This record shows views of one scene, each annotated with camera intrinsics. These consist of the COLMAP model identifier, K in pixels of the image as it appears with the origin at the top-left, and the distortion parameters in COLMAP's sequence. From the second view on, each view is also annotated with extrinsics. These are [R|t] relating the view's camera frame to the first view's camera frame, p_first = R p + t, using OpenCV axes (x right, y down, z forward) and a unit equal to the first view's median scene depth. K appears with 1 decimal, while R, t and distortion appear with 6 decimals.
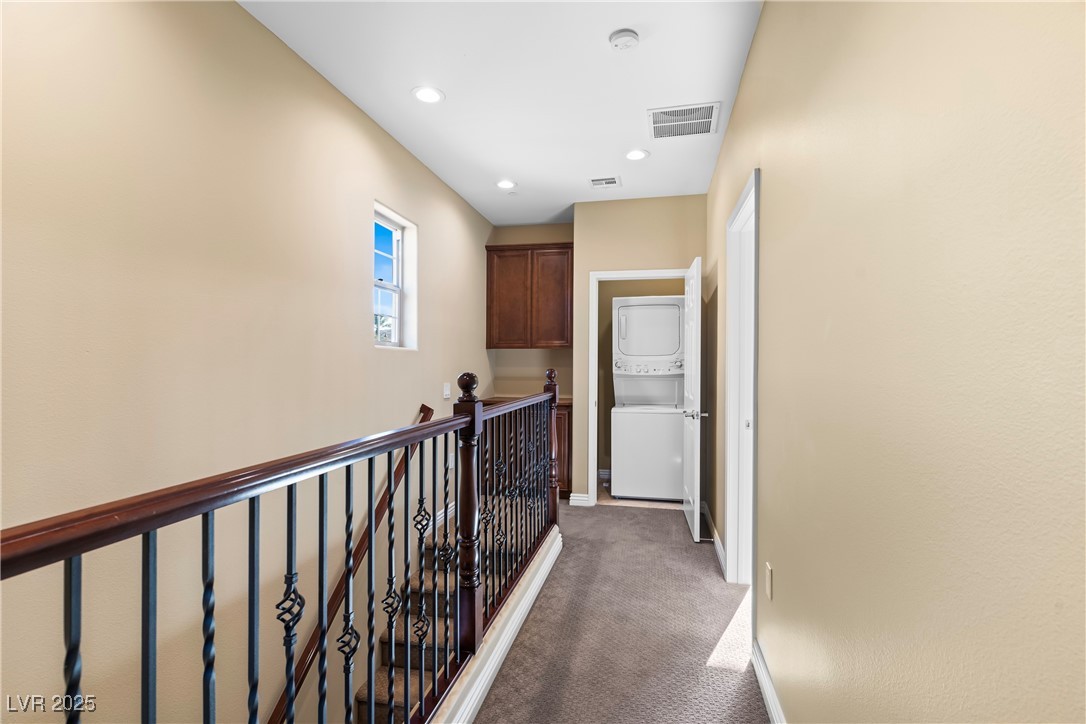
lens RADIAL K [[516.2, 0, 545.9], [0, 516.2, 362.0], [0, 0, 1]] dist [0.002189, -0.000132]
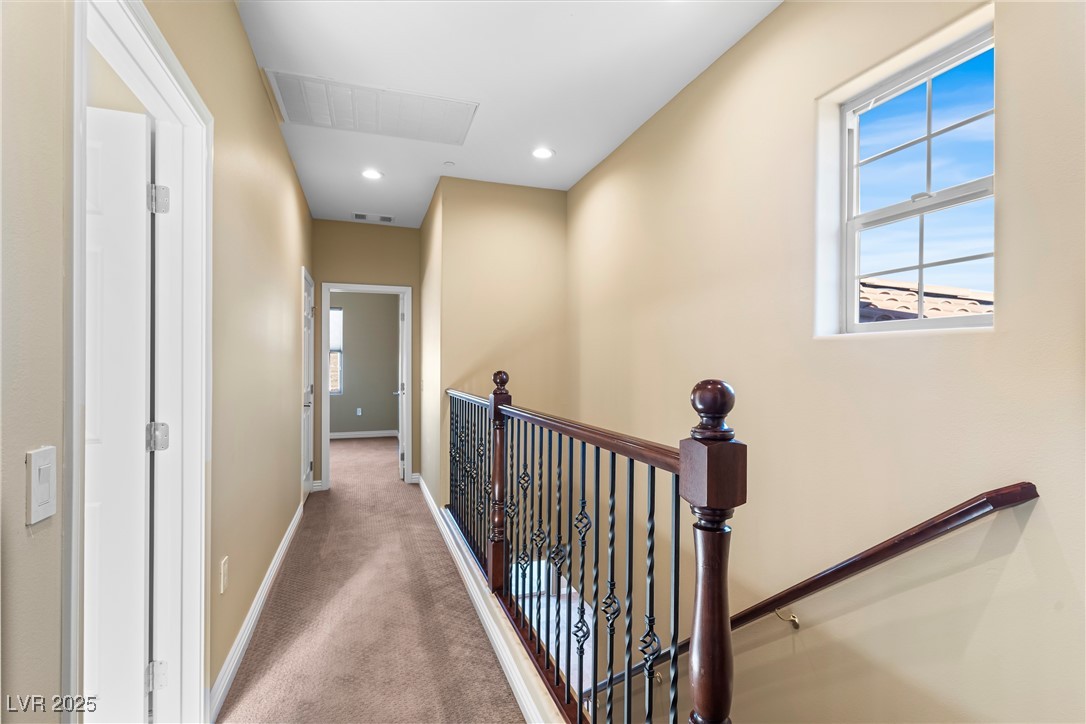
lens RADIAL K [[516.2, 0, 545.9], [0, 516.2, 362.0], [0, 0, 1]] dist [0.002189, -0.000132]
pose [[-0.848086, -0.002946, -0.529850, 0.363211], [-0.001744, 0.999995, -0.002768, 0.001636], [0.529855, -0.001423, -0.848087, 1.834594]]
